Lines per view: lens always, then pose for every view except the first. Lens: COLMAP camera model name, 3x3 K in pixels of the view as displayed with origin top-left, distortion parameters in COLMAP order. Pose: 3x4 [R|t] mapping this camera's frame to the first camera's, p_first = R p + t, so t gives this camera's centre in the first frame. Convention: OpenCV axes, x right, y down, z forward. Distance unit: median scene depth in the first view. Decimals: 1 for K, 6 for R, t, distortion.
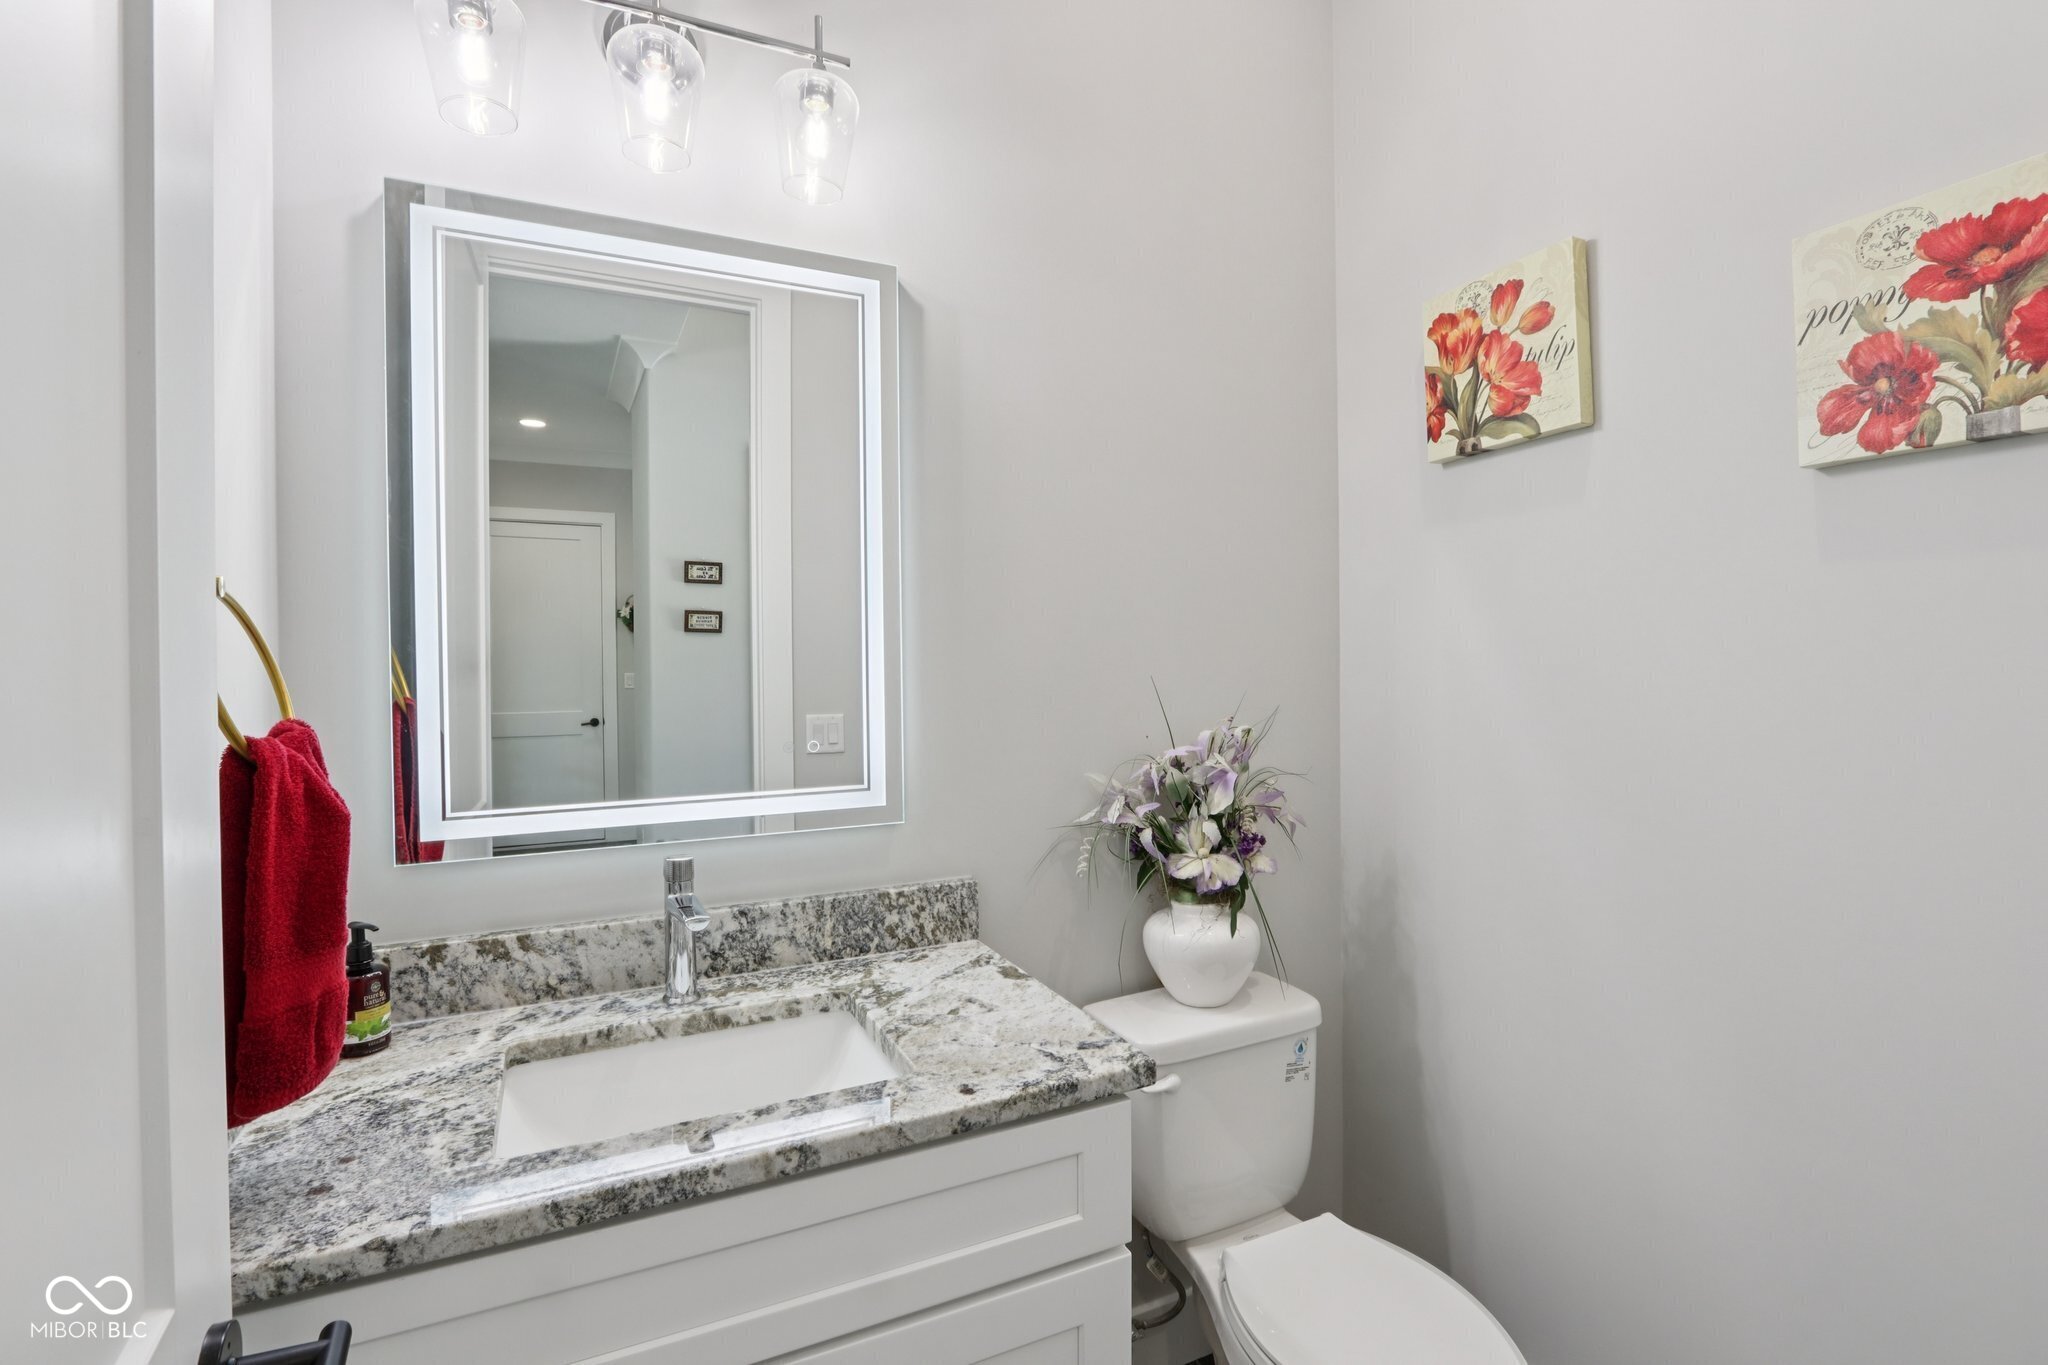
lens RADIAL K [[946.9, 0, 1019.3], [0, 946.9, 675.1], [0, 0, 1]] dist [-0.019454, 0.001110]
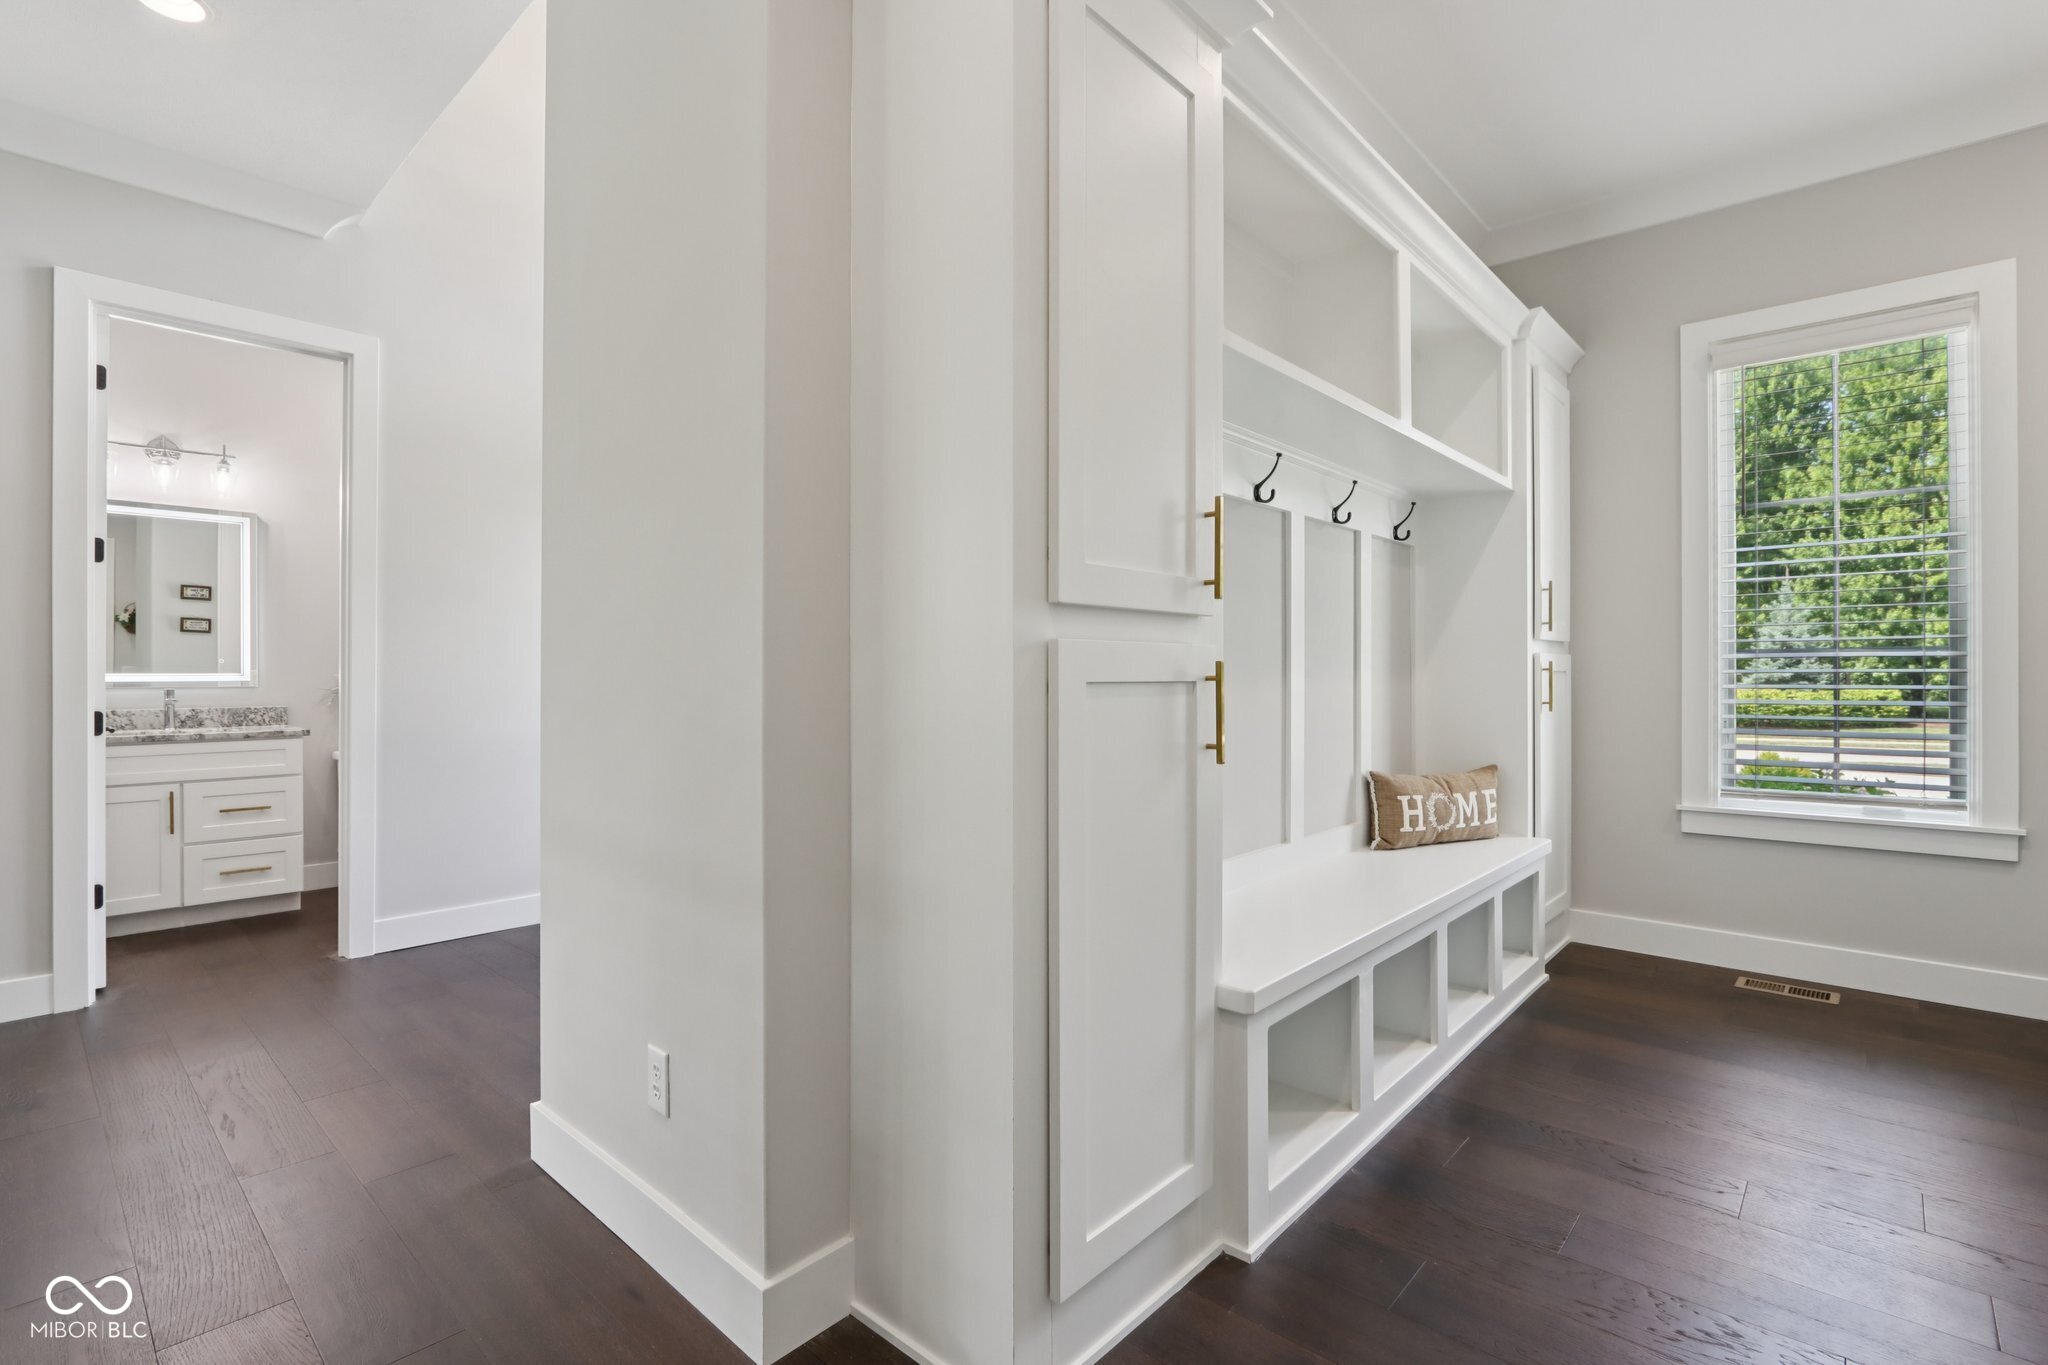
lens RADIAL K [[953.0, 0, 1027.8], [0, 953.0, 676.2], [0, 0, 1]] dist [-0.017524, 0.000555]
pose [[0.926050, 0.005219, 0.377365, 0.535402], [0.002547, 0.999795, -0.020078, 0.094612], [-0.377392, 0.019554, 0.925847, -1.442666]]
